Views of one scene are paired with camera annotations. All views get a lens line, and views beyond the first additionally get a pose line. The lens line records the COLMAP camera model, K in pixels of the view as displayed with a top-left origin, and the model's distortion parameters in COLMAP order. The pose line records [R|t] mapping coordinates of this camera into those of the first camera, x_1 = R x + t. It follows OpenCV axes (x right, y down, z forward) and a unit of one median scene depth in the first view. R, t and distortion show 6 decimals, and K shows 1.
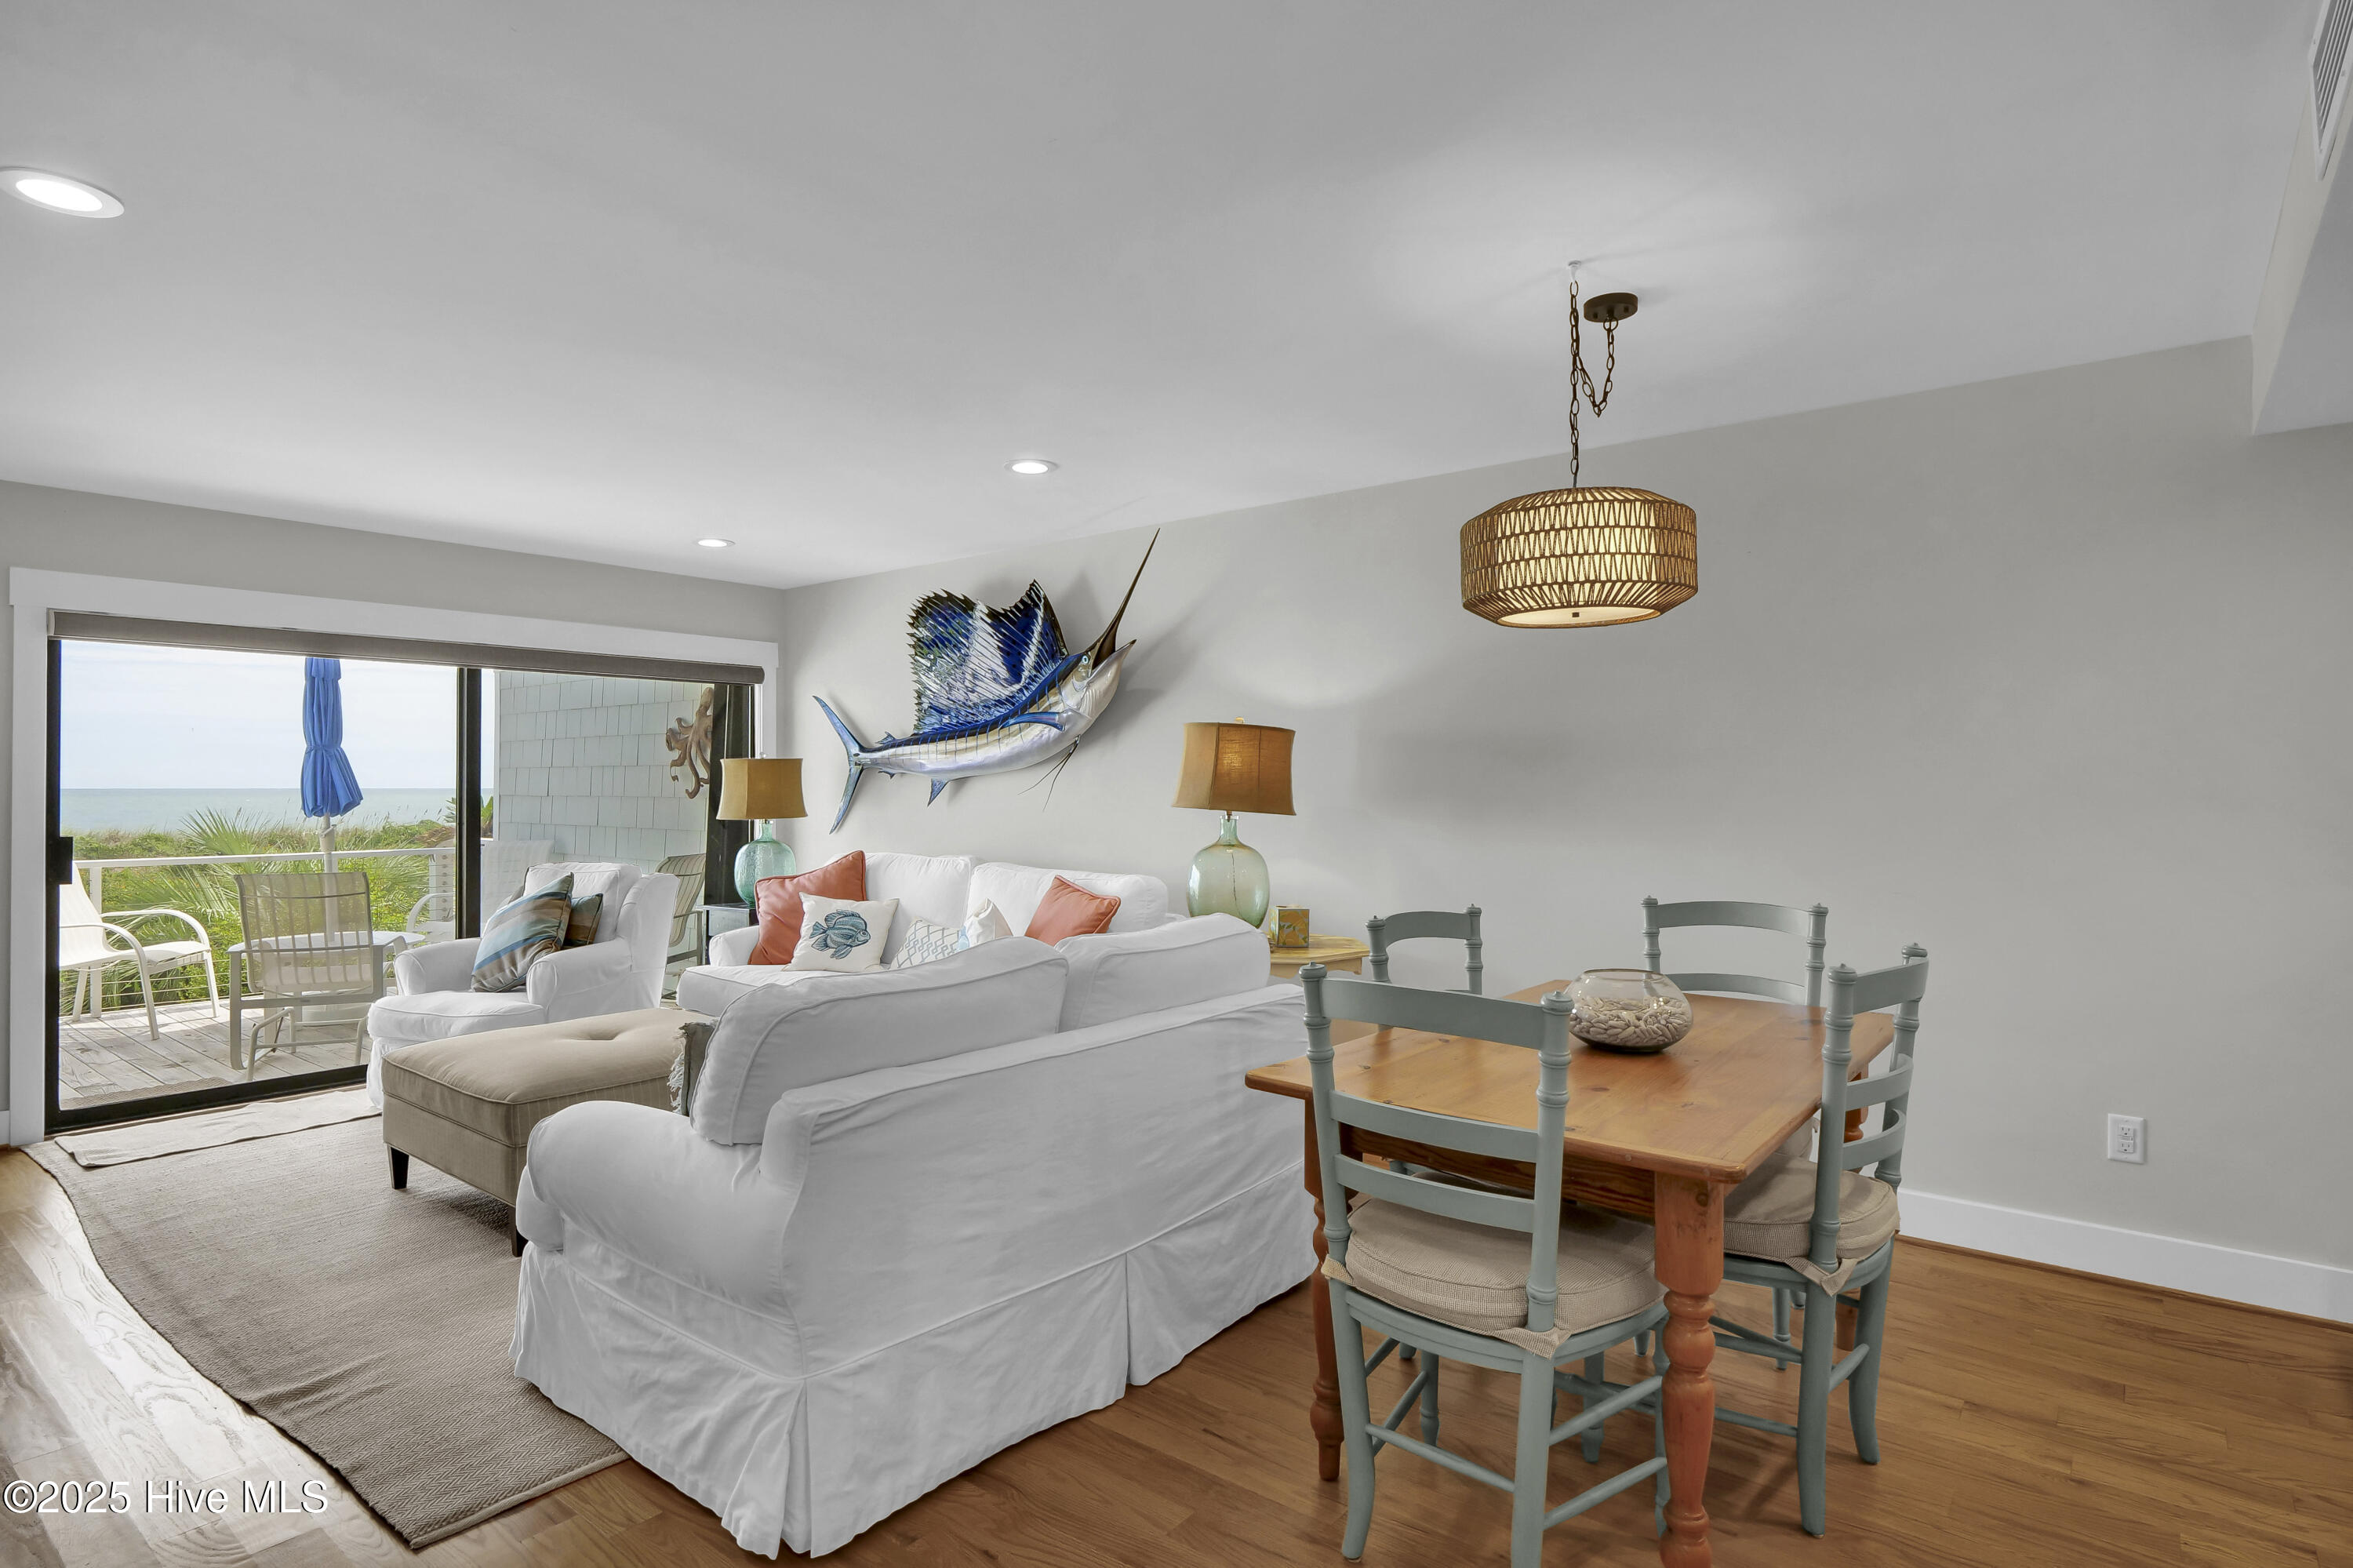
lens RADIAL K [[1177.8, 0, 1175.4], [0, 1177.8, 786.7], [0, 0, 1]] dist [-0.016434, -0.000037]
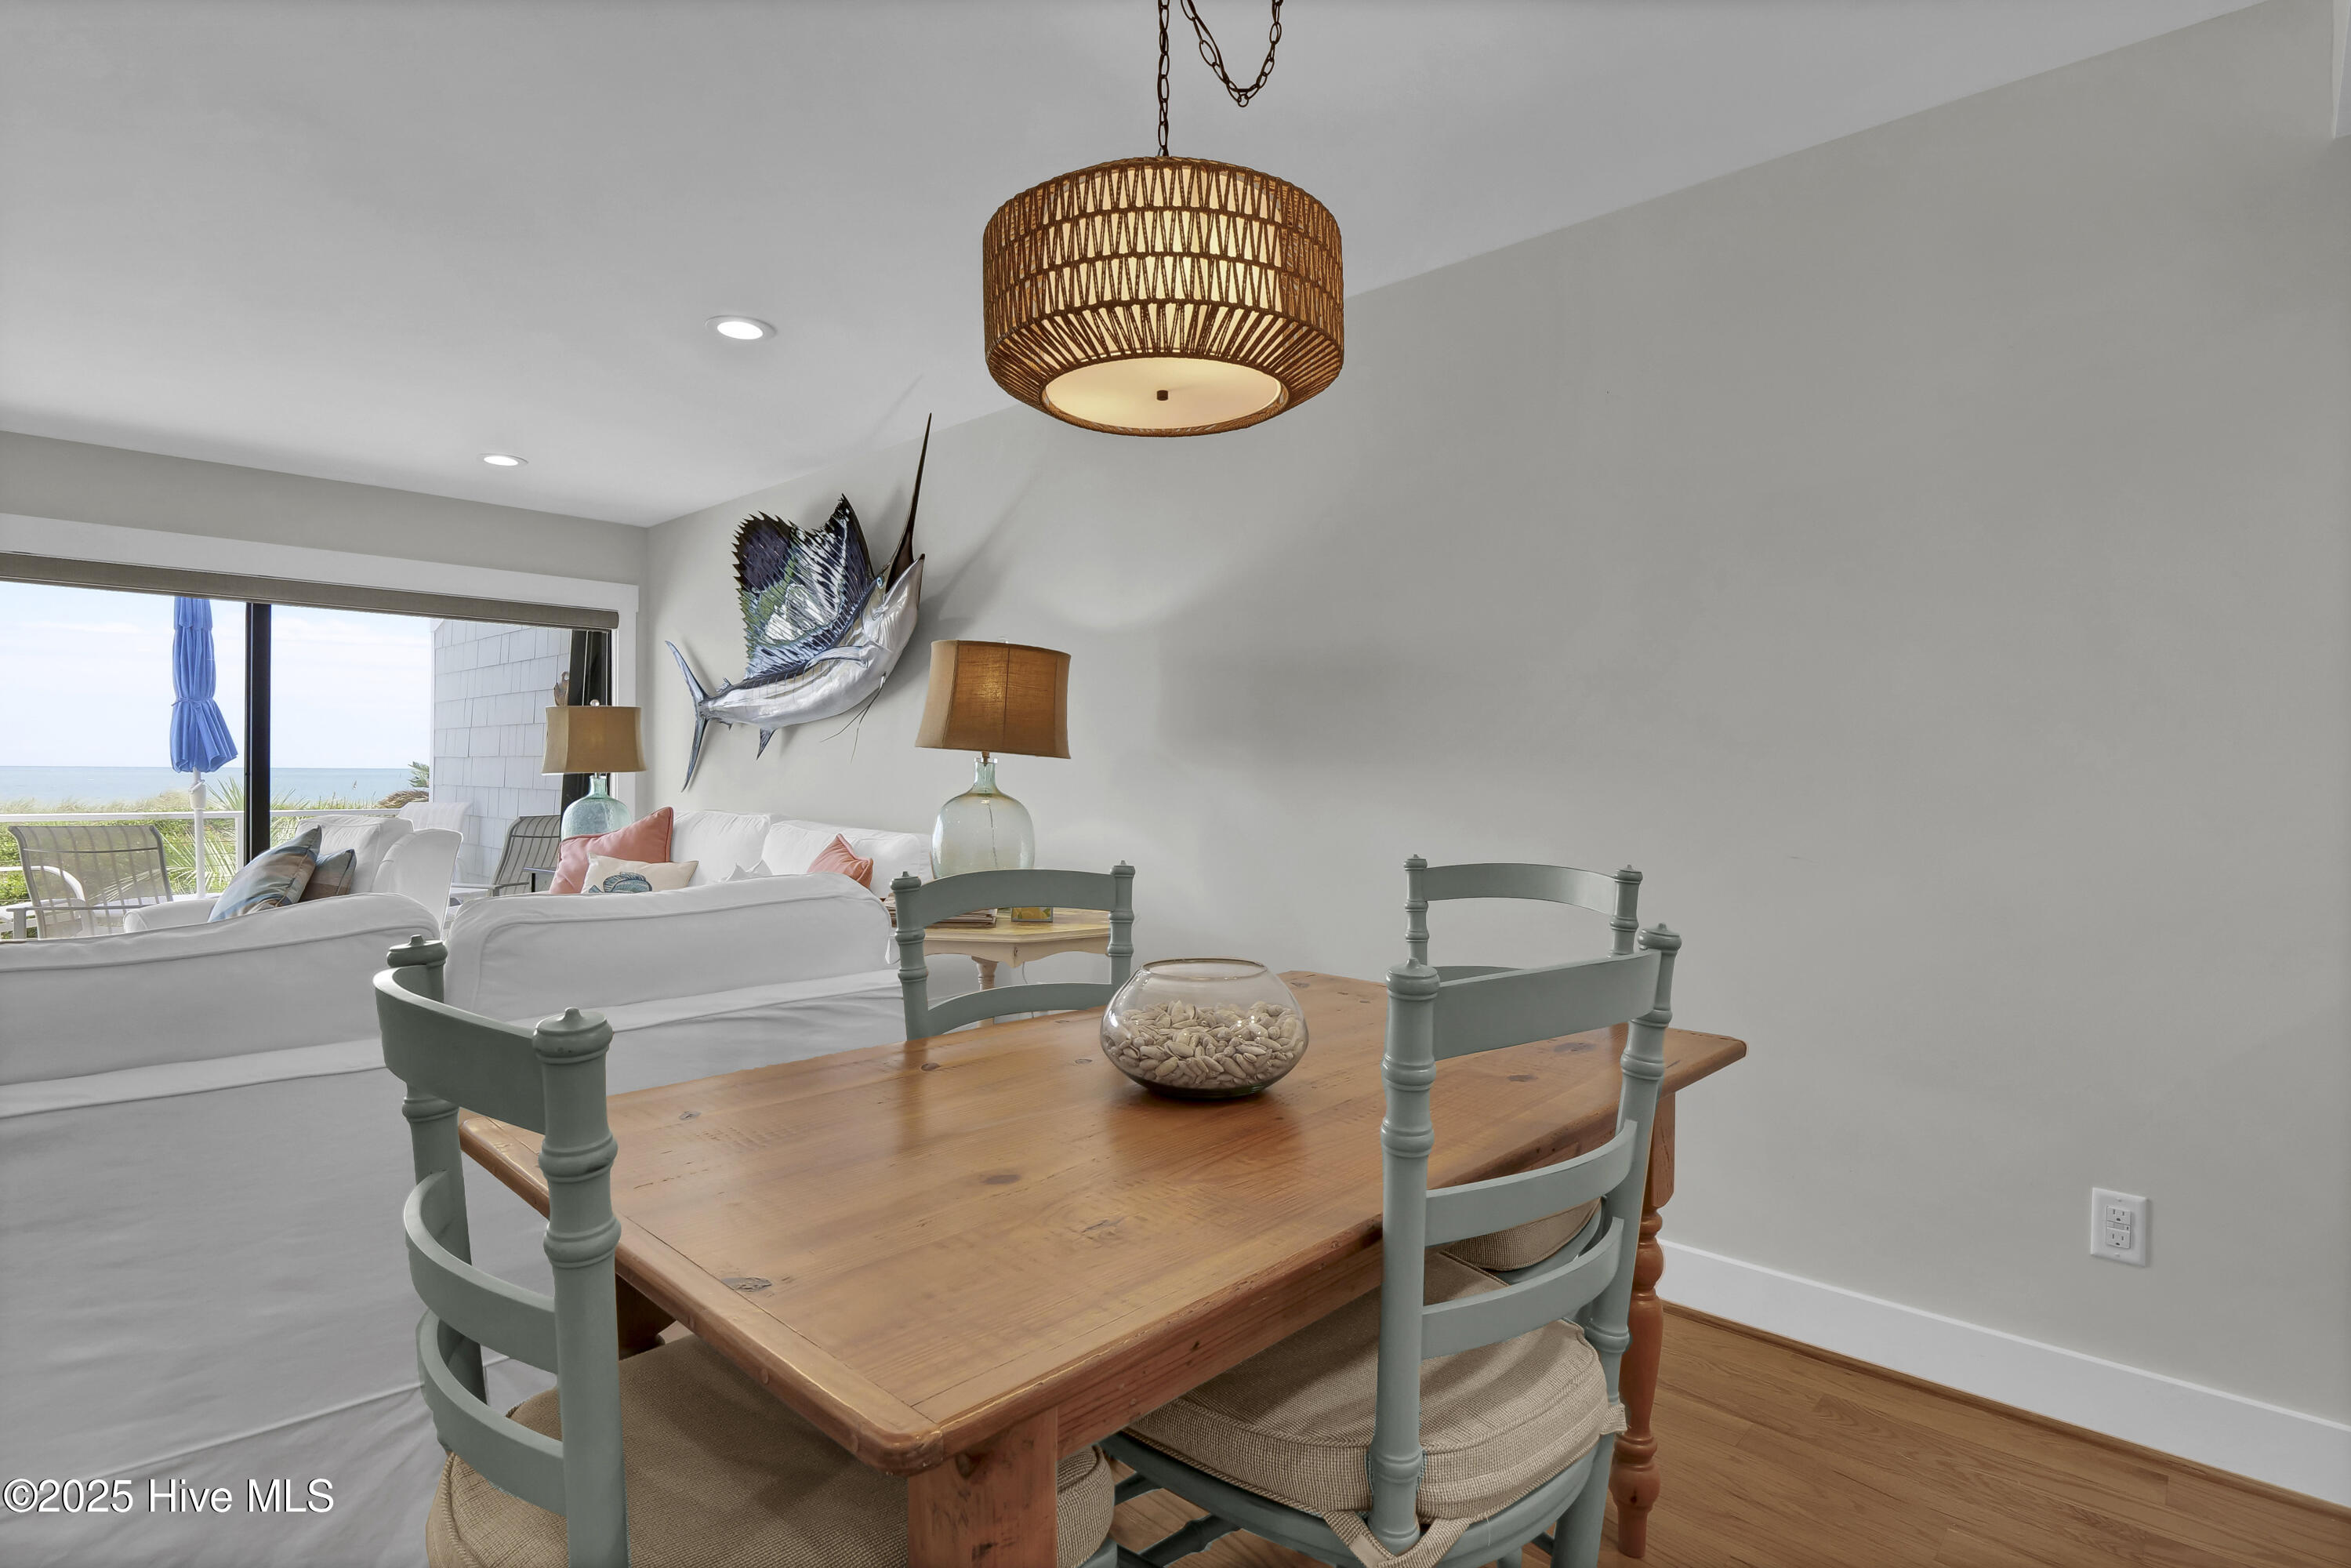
lens RADIAL K [[1141.3, 0, 1163.0], [0, 1141.3, 780.6], [0, 0, 1]] dist [-0.013950, -0.000996]
pose [[0.997209, 0.007187, -0.074315, 0.225700], [-0.006469, 0.999930, 0.009903, 0.031478], [0.074381, -0.009395, 0.997186, 0.226347]]
